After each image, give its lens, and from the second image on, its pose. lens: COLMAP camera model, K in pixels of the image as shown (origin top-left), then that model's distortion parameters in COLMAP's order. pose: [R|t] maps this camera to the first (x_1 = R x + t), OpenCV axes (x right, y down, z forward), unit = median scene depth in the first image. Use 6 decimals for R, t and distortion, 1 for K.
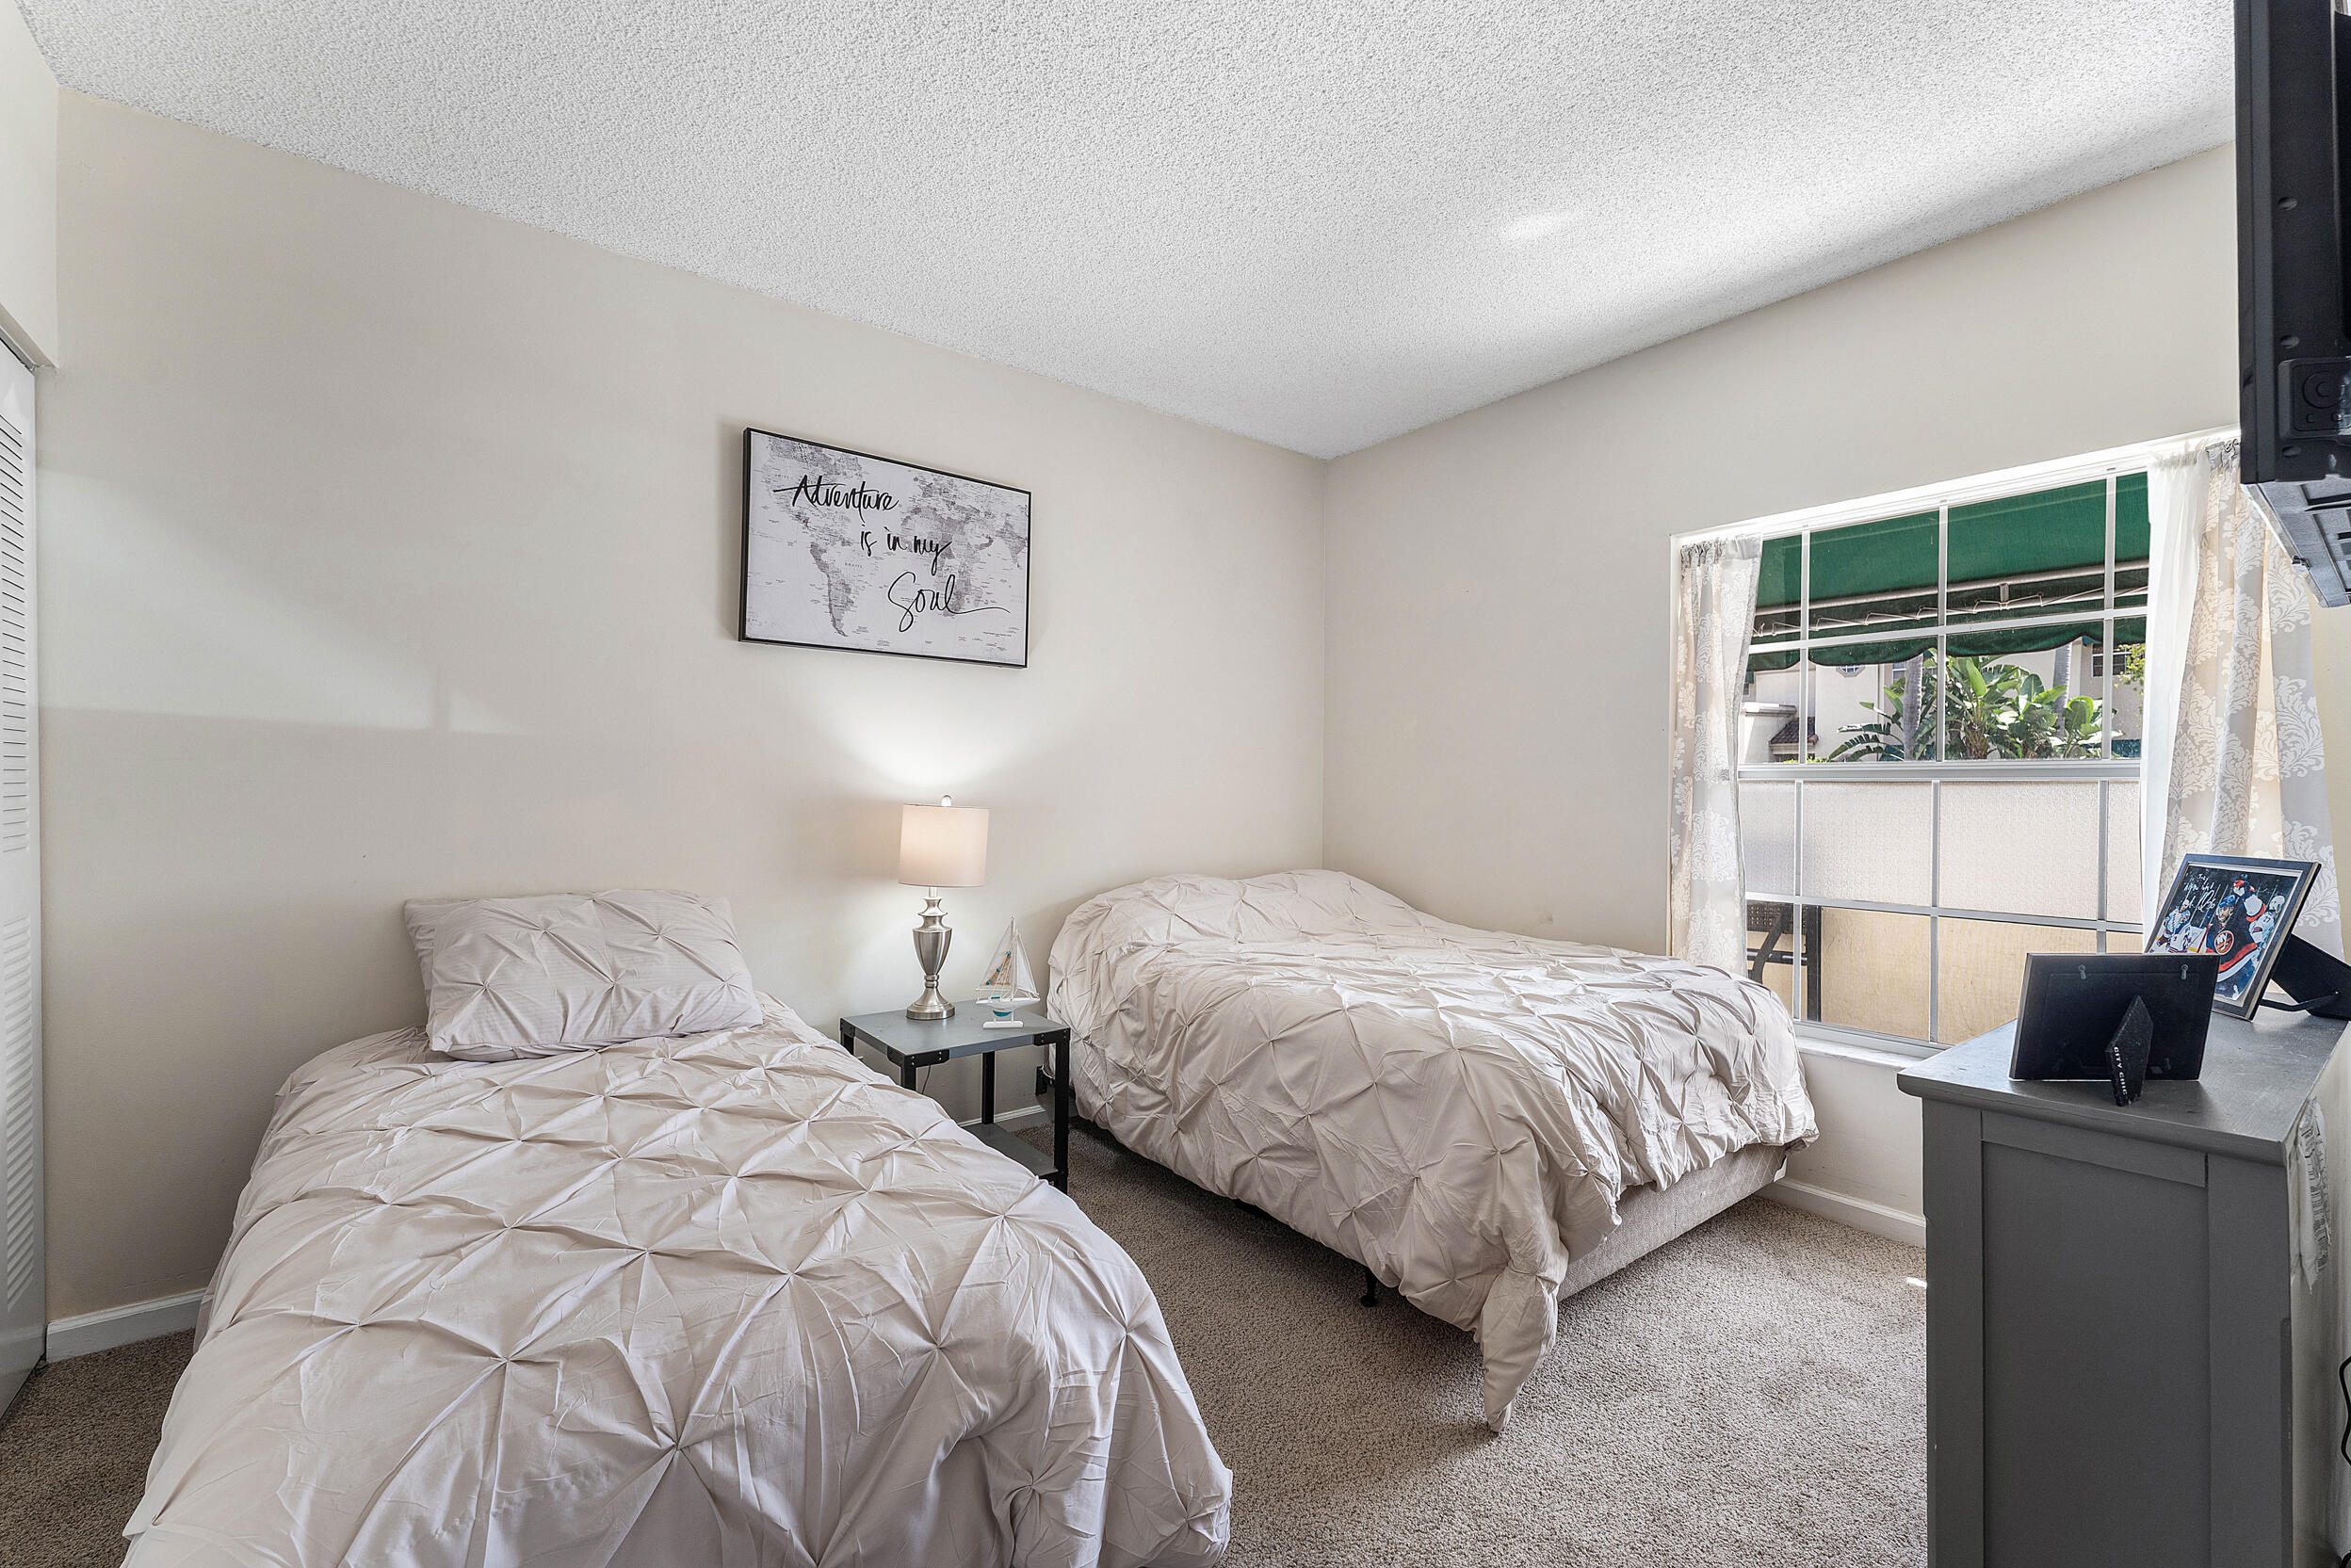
lens RADIAL K [[975.7, 0, 1191.9], [0, 975.7, 789.9], [0, 0, 1]] dist [-0.003034, -0.000077]
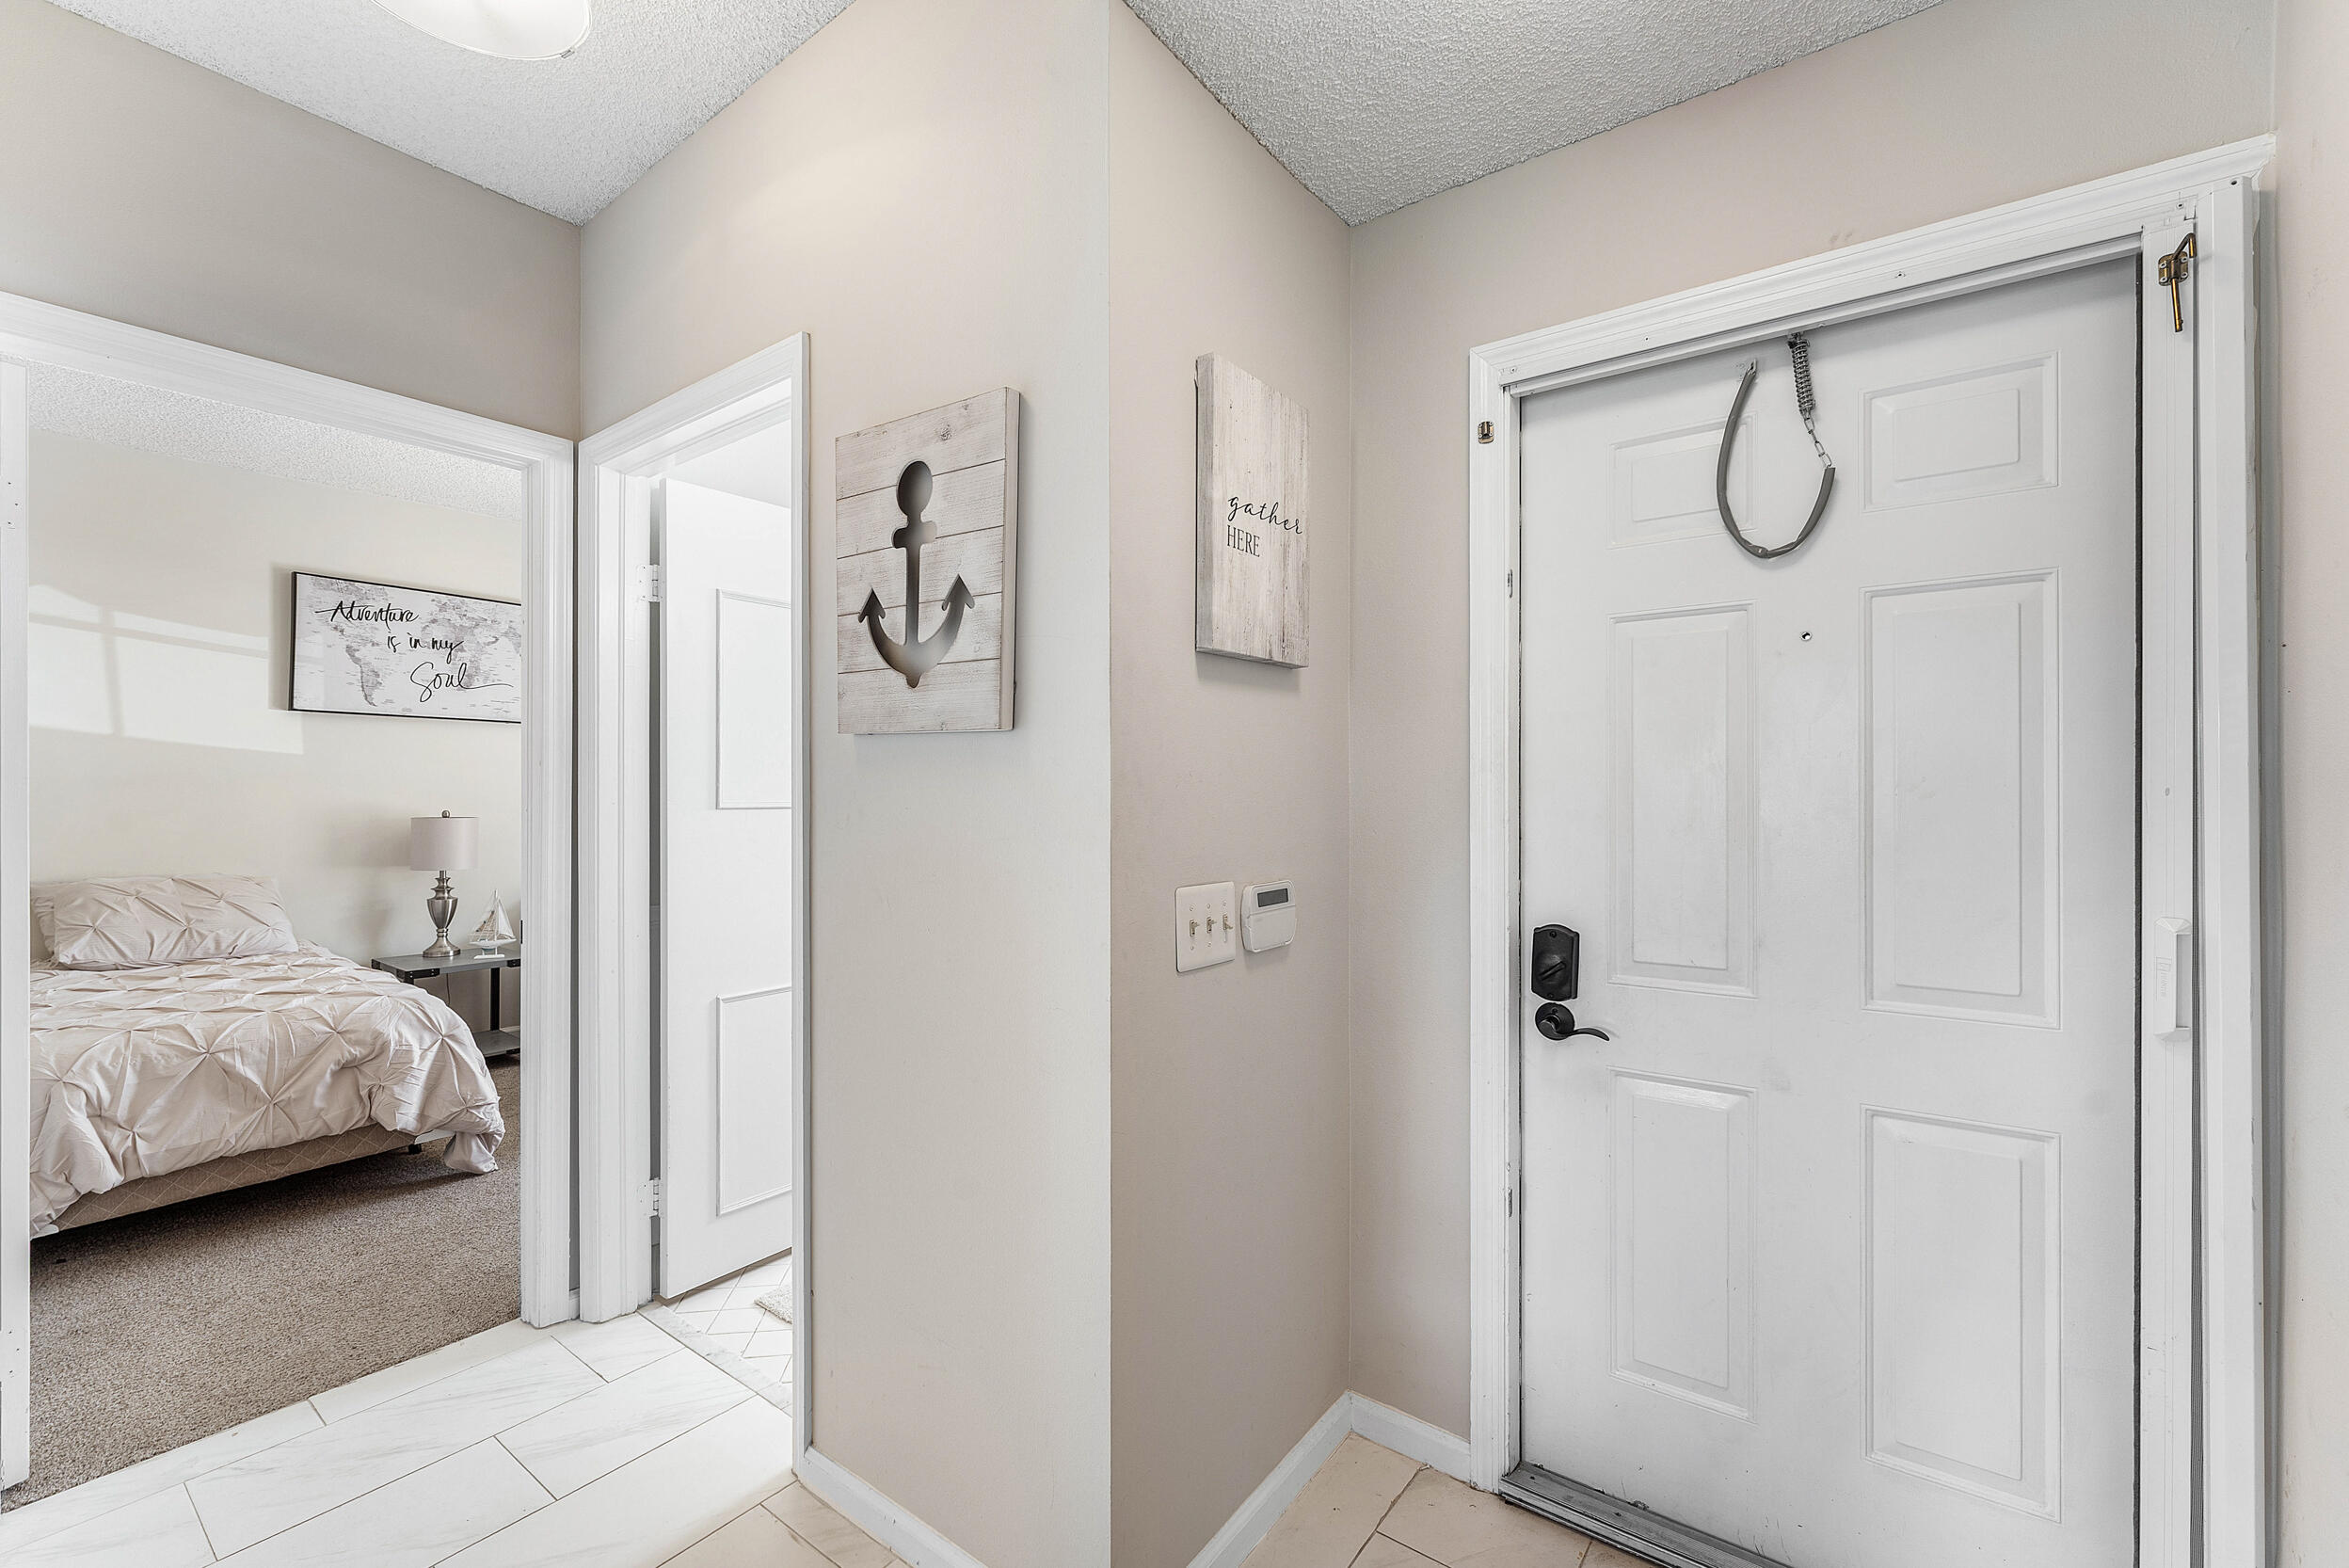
lens RADIAL K [[975.0, 0, 1167.5], [0, 975.0, 797.0], [0, 0, 1]] dist [-0.003034, -0.000077]
pose [[0.970124, -0.003376, 0.242587, 0.636437], [0.003856, 0.999991, -0.001505, -0.013673], [-0.242580, 0.002395, 0.970128, -1.028362]]
